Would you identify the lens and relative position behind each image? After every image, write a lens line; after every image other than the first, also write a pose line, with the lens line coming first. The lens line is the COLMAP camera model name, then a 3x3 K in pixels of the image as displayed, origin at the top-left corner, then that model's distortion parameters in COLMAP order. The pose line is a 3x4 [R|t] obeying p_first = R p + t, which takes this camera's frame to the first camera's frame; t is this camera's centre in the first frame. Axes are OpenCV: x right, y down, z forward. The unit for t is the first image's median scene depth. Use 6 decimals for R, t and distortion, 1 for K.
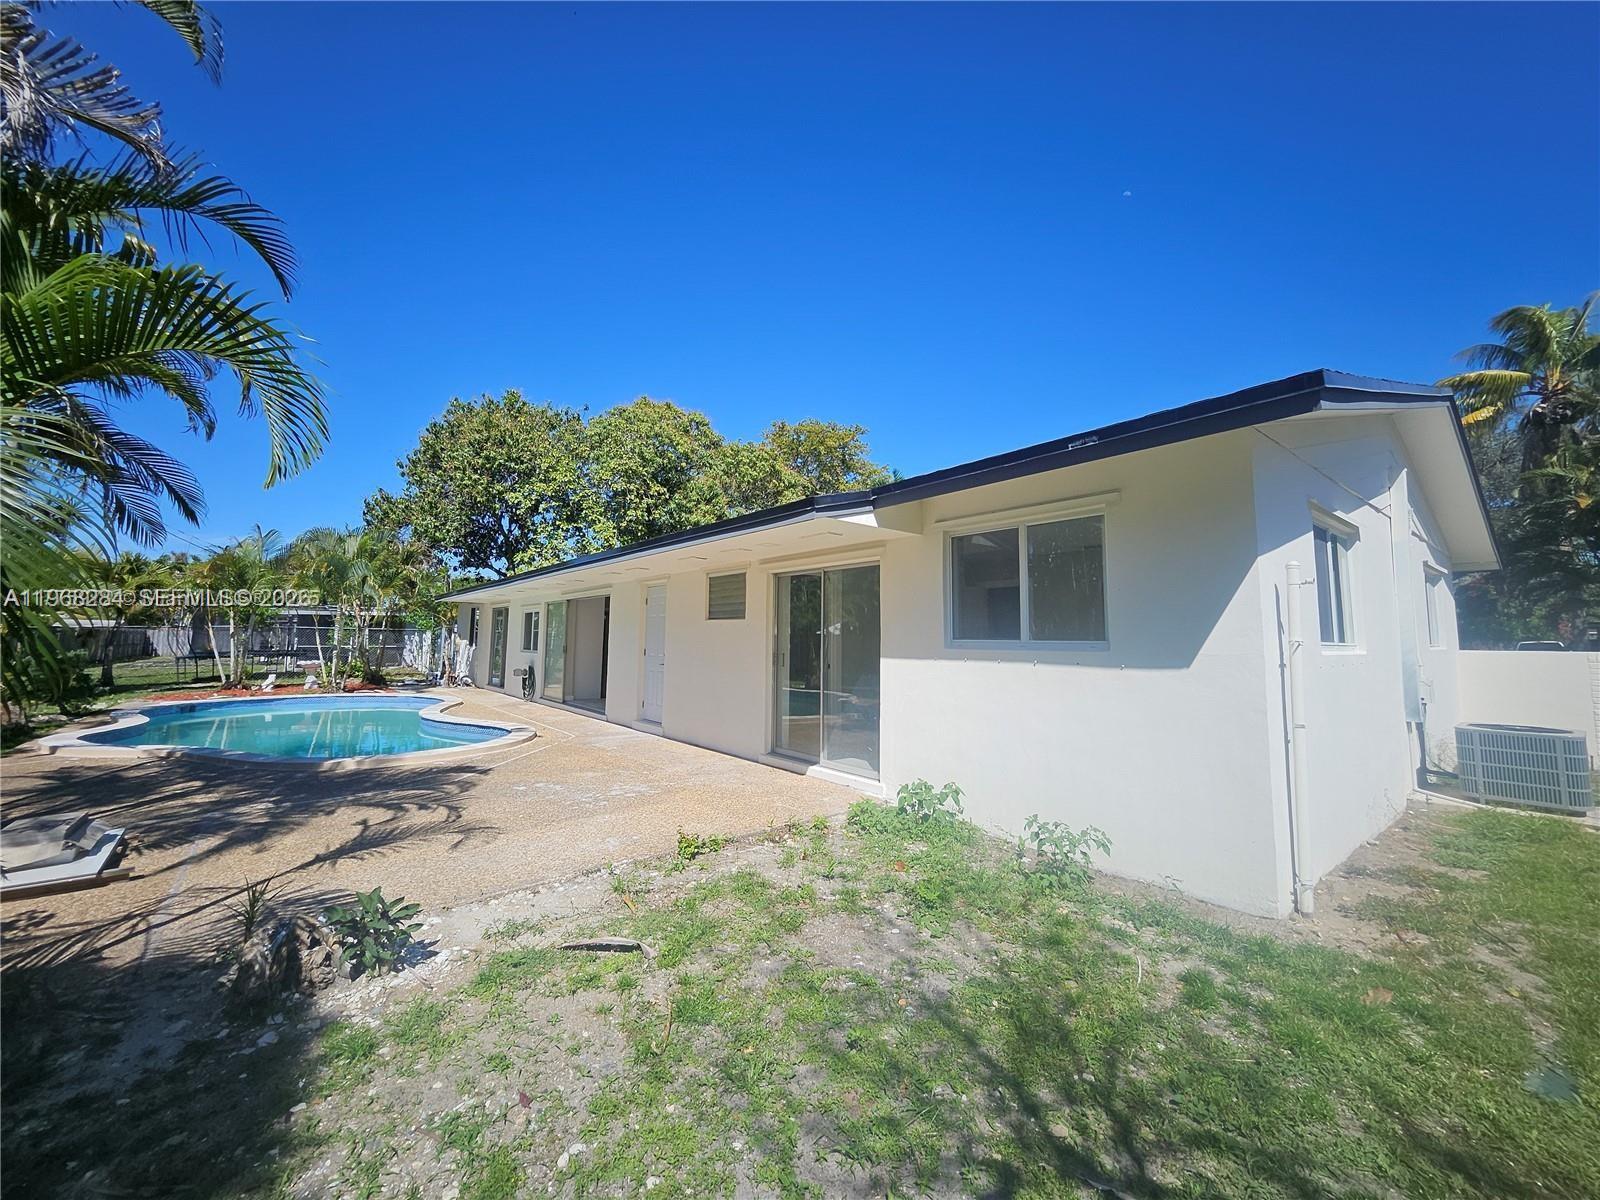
lens RADIAL K [[638.5, 0, 801.6], [0, 638.5, 584.1], [0, 0, 1]] dist [0.000038, -0.000111]
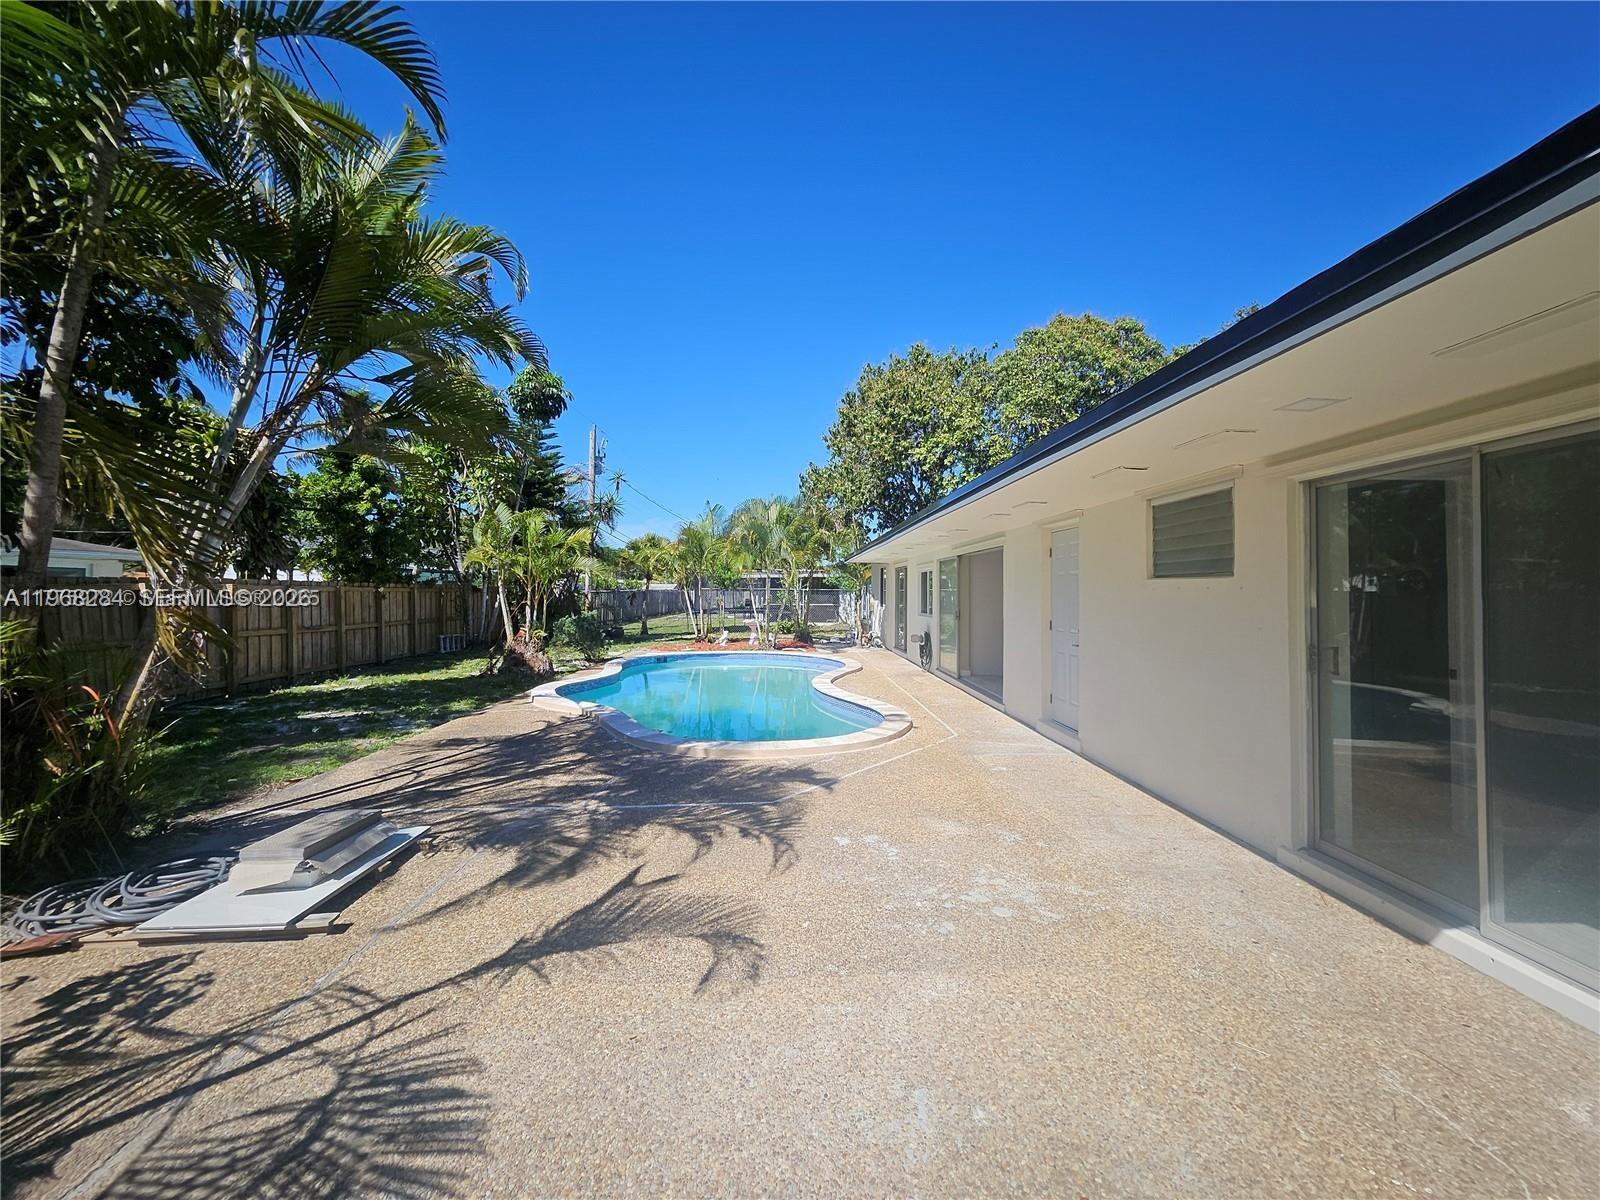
lens RADIAL K [[638.5, 0, 801.6], [0, 638.5, 584.1], [0, 0, 1]] dist [0.000038, -0.000111]
pose [[0.800556, -0.014328, -0.599086, -0.026129], [0.055282, 0.997217, 0.050024, 0.006895], [0.596702, -0.073166, 0.799120, 0.163663]]
